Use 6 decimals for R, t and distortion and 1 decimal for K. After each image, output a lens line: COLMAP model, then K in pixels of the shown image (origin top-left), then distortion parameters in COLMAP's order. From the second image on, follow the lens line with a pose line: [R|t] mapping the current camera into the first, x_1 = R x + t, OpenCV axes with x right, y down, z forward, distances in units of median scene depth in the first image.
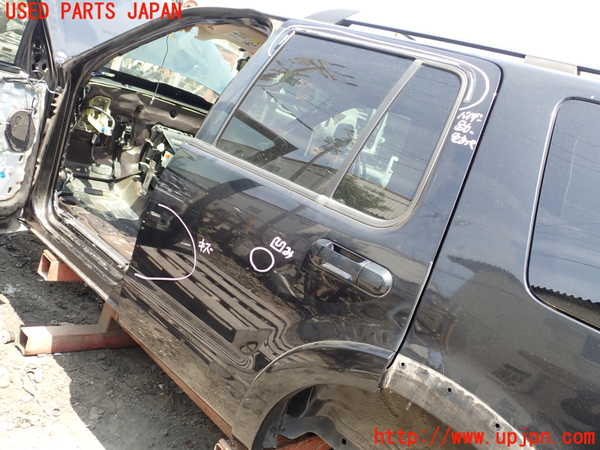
lens RADIAL K [[525.0, 0, 300.0], [0, 525.0, 225.0], [0, 0, 1]] dist [0.050224, 0.000174]
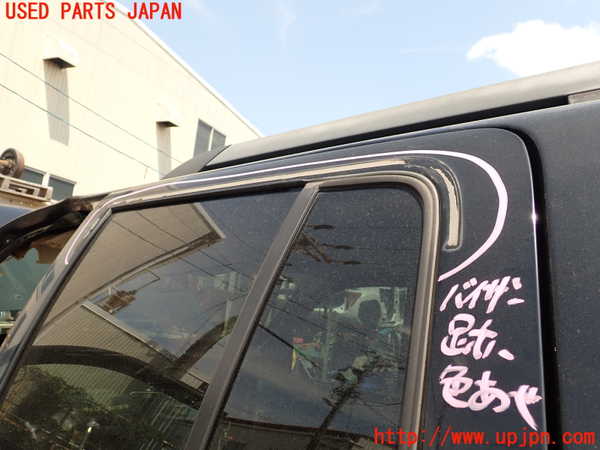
lens RADIAL K [[538.5, 0, 300.0], [0, 538.5, 225.0], [0, 0, 1]] dist [-0.006074, -0.005558]
pose [[0.966811, -0.254941, -0.016795, 0.240596], [0.233411, 0.908072, -0.347742, -0.160177], [0.103904, 0.332281, 0.937440, 0.701213]]
